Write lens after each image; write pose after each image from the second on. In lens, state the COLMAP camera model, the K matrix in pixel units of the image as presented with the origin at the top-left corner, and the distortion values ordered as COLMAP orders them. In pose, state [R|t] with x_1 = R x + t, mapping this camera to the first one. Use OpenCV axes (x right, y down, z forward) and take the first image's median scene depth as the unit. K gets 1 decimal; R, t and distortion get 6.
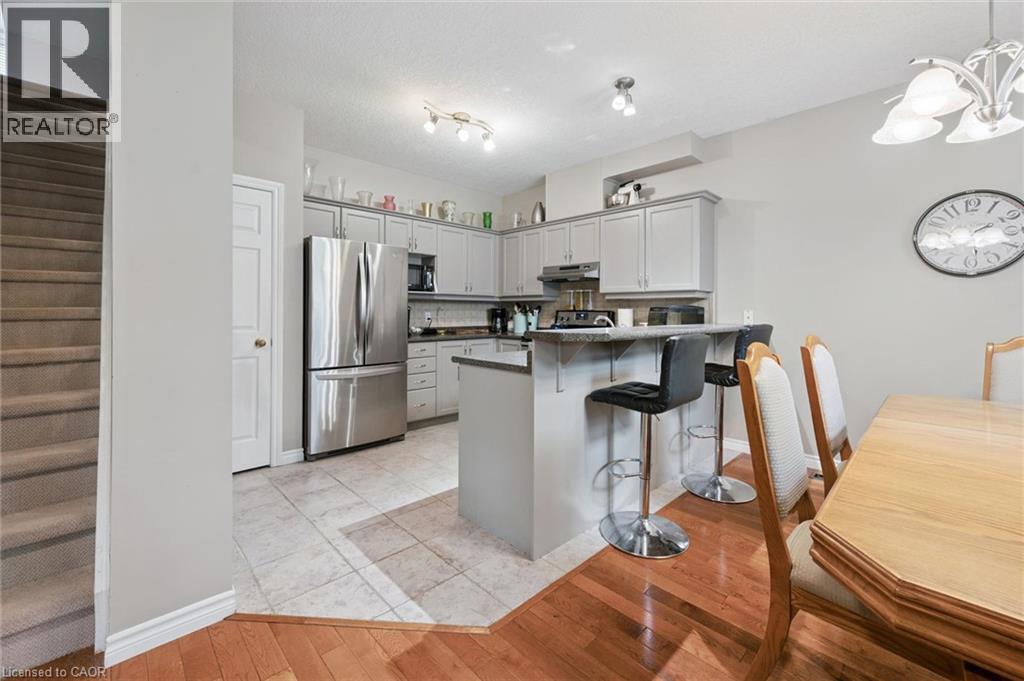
lens RADIAL K [[417.4, 0, 520.2], [0, 417.4, 313.5], [0, 0, 1]] dist [-0.006836, -0.000745]
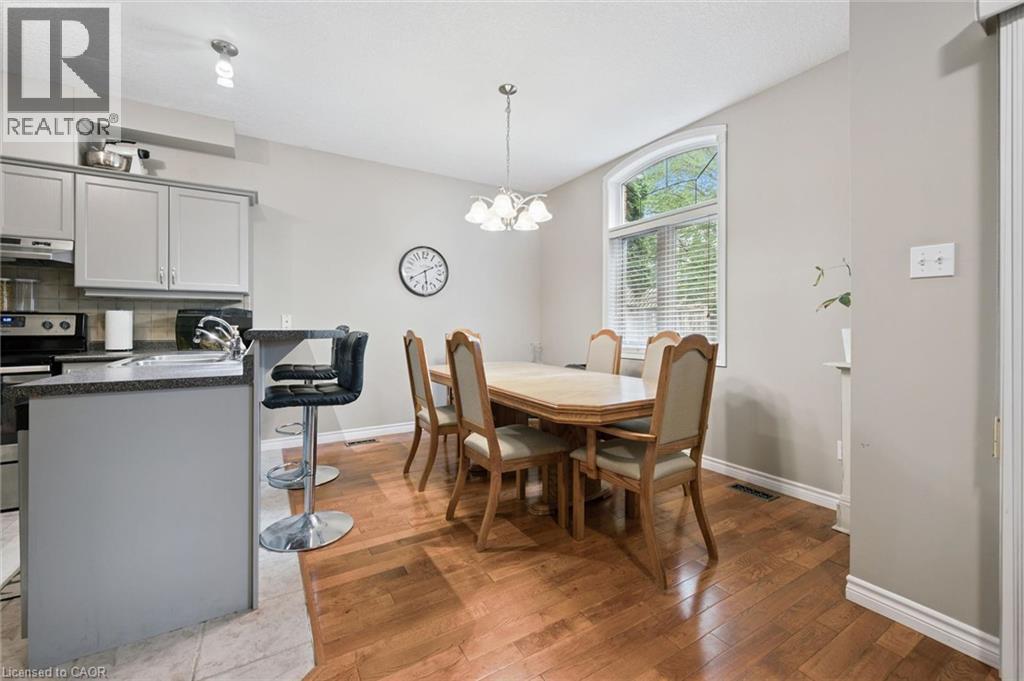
lens RADIAL K [[417.4, 0, 524.1], [0, 417.4, 322.8], [0, 0, 1]] dist [-0.006836, -0.000745]
pose [[0.218016, -0.001070, 0.975945, -0.339689], [0.003860, 0.999993, 0.000234, 0.014432], [-0.975938, 0.003716, 0.218018, 0.155241]]
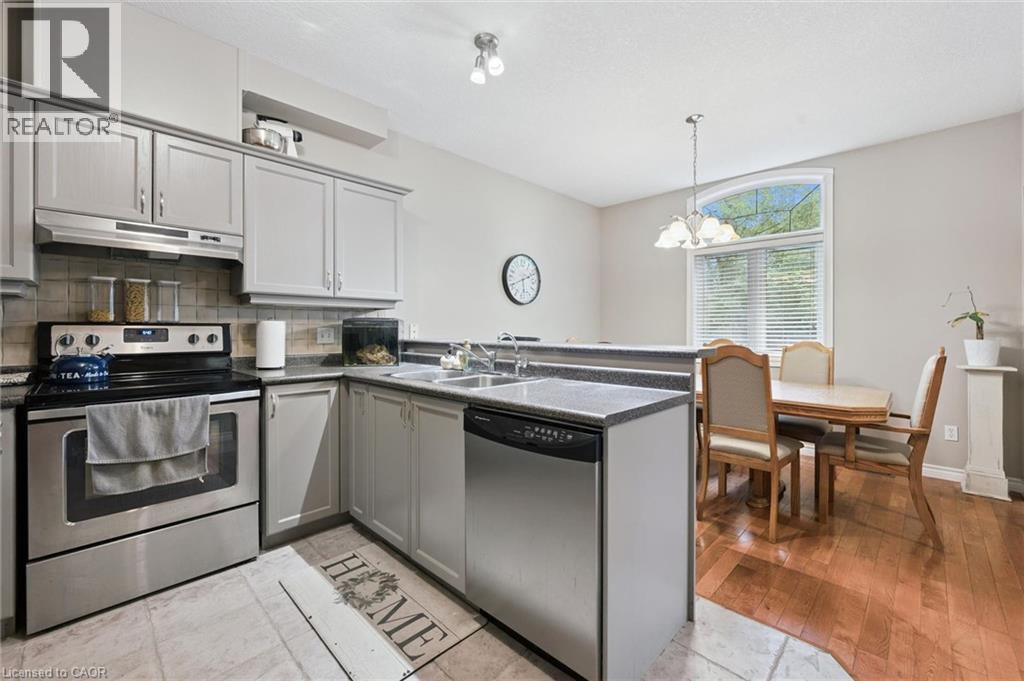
lens RADIAL K [[417.4, 0, 526.1], [0, 417.4, 325.4], [0, 0, 1]] dist [-0.006836, -0.000745]
pose [[-0.028903, -0.000898, 0.999582, -0.415834], [0.000962, 0.999999, 0.000926, -0.004684], [-0.999582, 0.000988, -0.028903, 0.707459]]
